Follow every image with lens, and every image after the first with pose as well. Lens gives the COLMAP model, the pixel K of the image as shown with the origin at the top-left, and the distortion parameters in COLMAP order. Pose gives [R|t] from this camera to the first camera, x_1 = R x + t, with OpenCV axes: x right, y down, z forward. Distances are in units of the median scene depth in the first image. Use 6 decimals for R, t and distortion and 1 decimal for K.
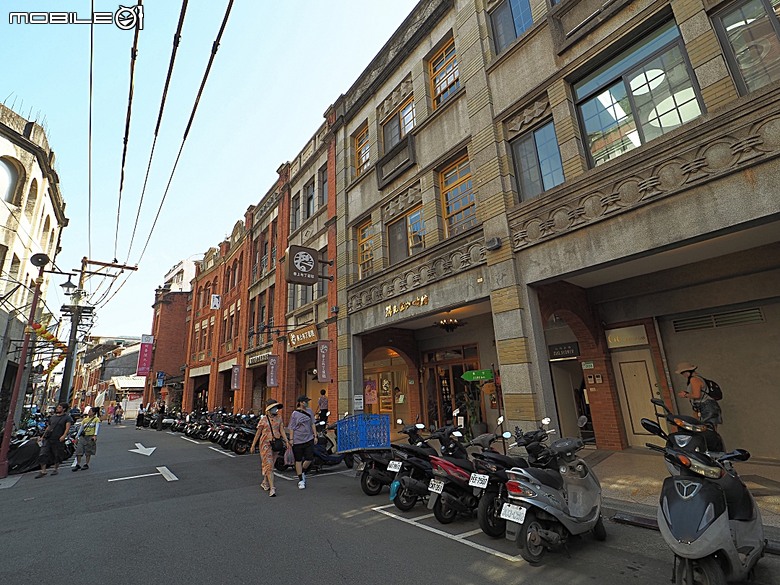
lens RADIAL K [[374.0, 0, 390.0], [0, 374.0, 292.5], [0, 0, 1]] dist [-0.010975, -0.000879]
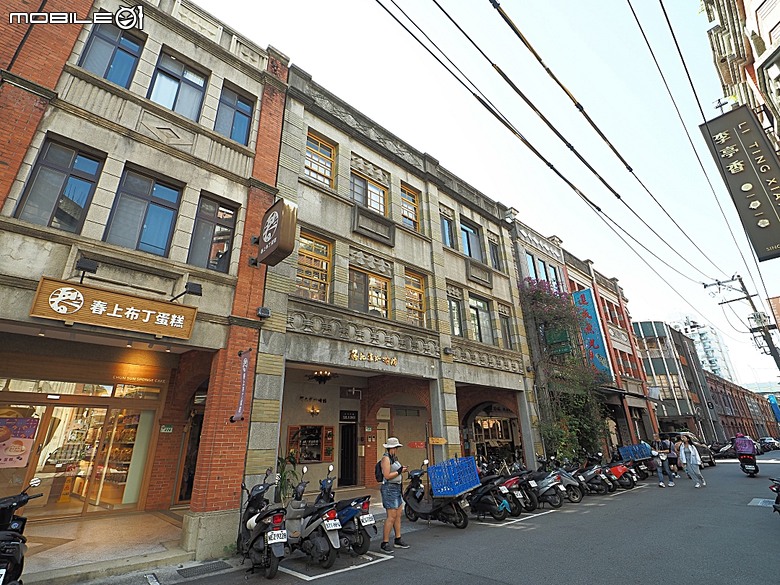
lens RADIAL K [[374.0, 0, 390.0], [0, 374.0, 292.5], [0, 0, 1]] dist [-0.010975, -0.000879]
pose [[-0.082642, 0.418811, 0.904305, -0.874332], [-0.232515, 0.874263, -0.426146, 0.274629], [-0.969075, -0.245482, 0.025129, 0.843060]]
